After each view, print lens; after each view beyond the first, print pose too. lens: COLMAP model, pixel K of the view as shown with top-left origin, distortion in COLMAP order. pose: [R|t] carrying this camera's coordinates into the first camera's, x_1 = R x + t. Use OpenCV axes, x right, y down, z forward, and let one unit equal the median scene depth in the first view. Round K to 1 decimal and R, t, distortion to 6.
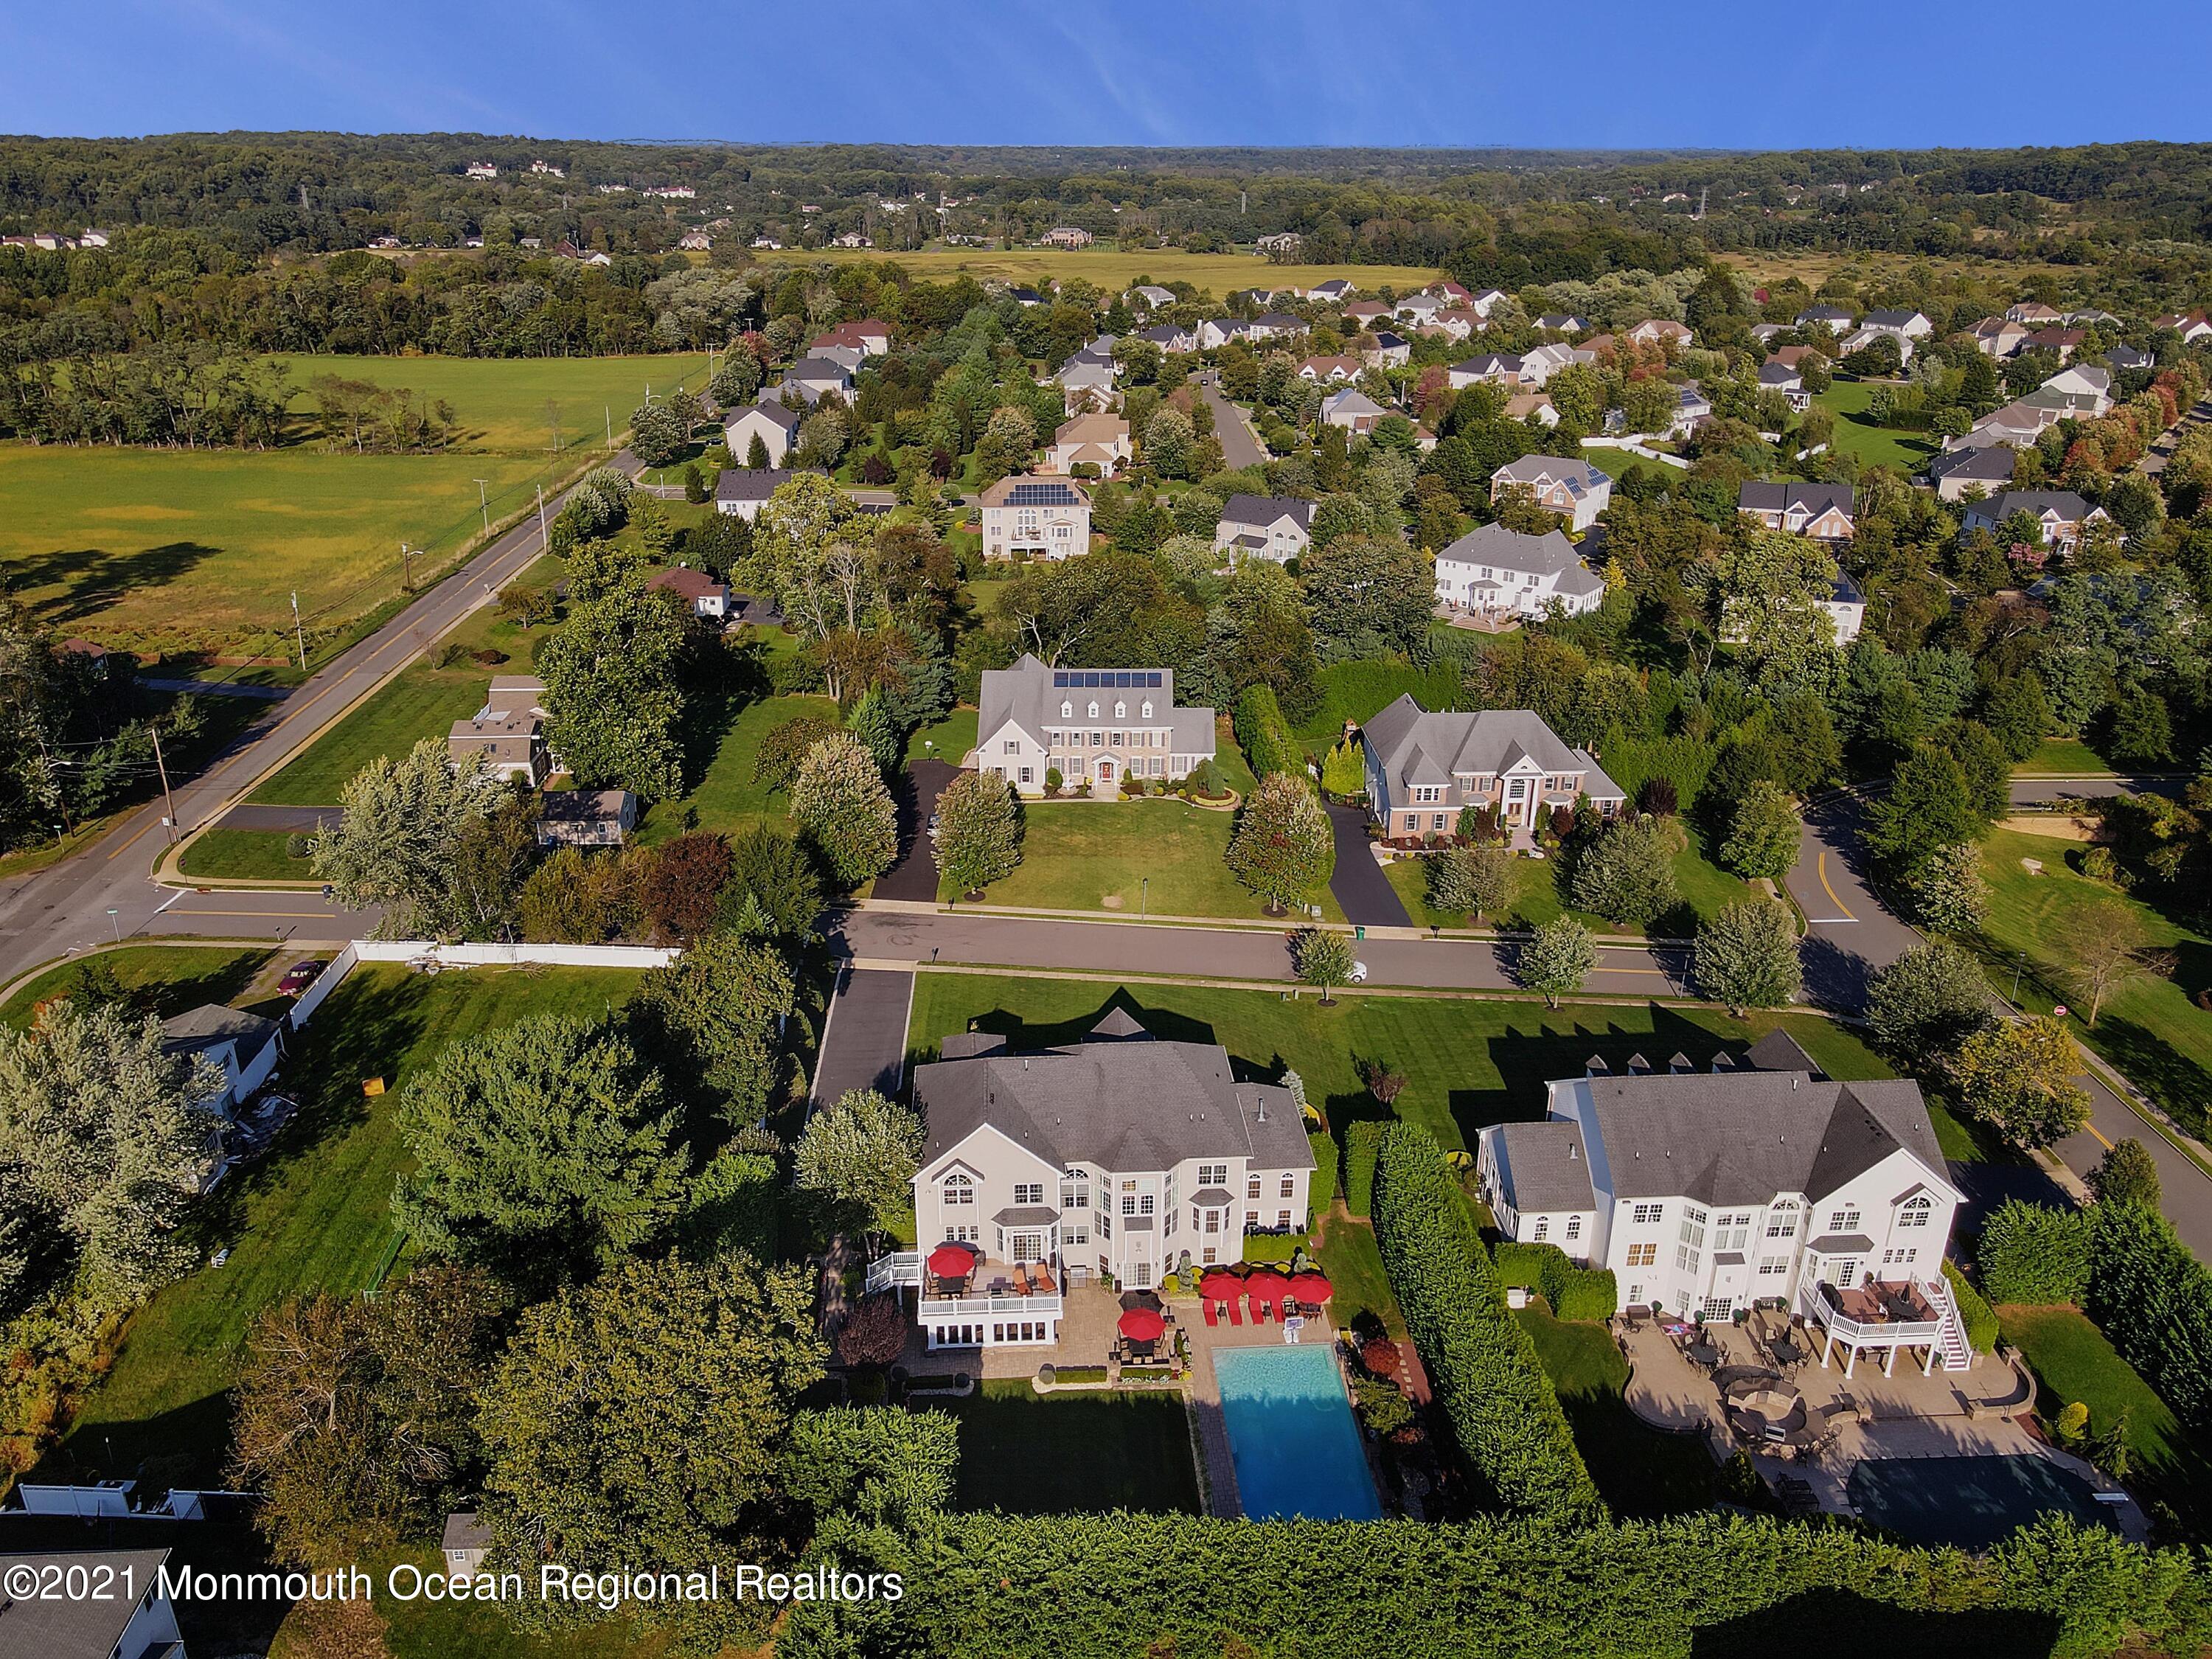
lens RADIAL K [[1603.0, 0, 1094.9], [0, 1603.0, 821.2], [0, 0, 1]] dist [-0.006551, 0.037289]
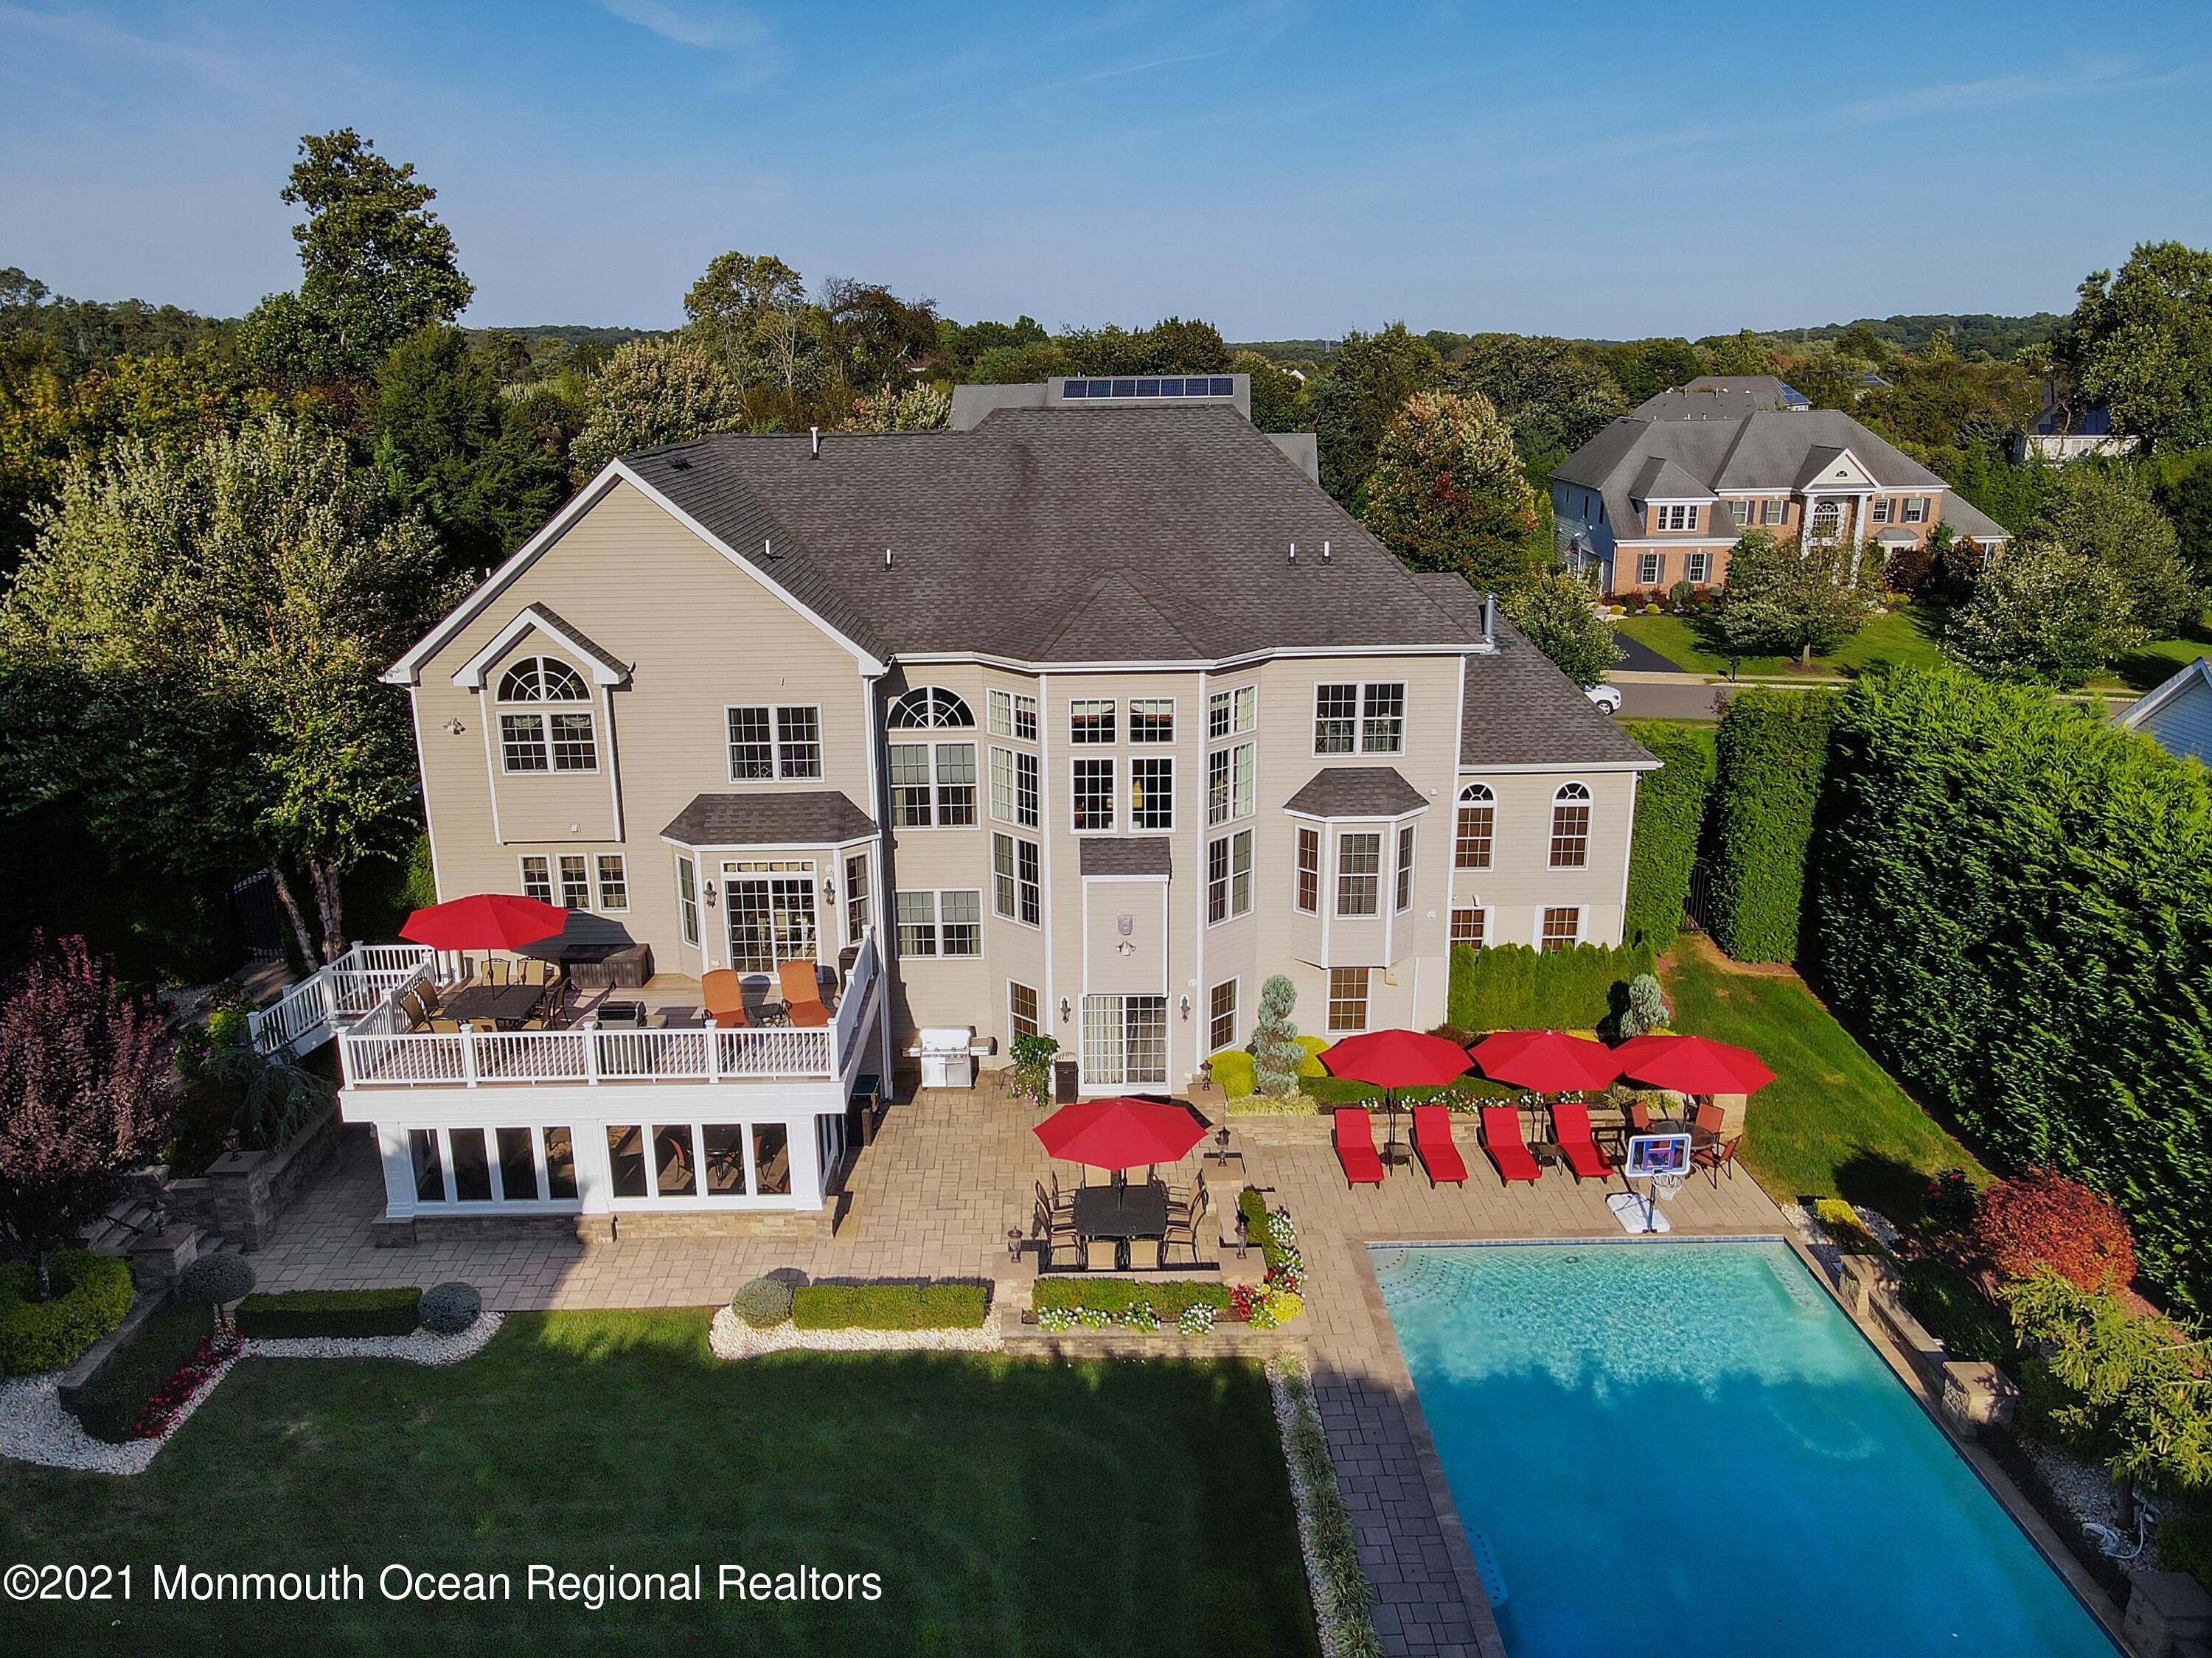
lens RADIAL K [[1615.3, 0, 1084.4], [0, 1615.3, 827.9], [0, 0, 1]] dist [0.017490, -0.001243]
pose [[0.998304, 0.000285, -0.058208, 0.034874], [-0.006459, 0.994356, -0.105901, 0.258677], [0.057849, 0.106098, 0.992672, 0.631887]]
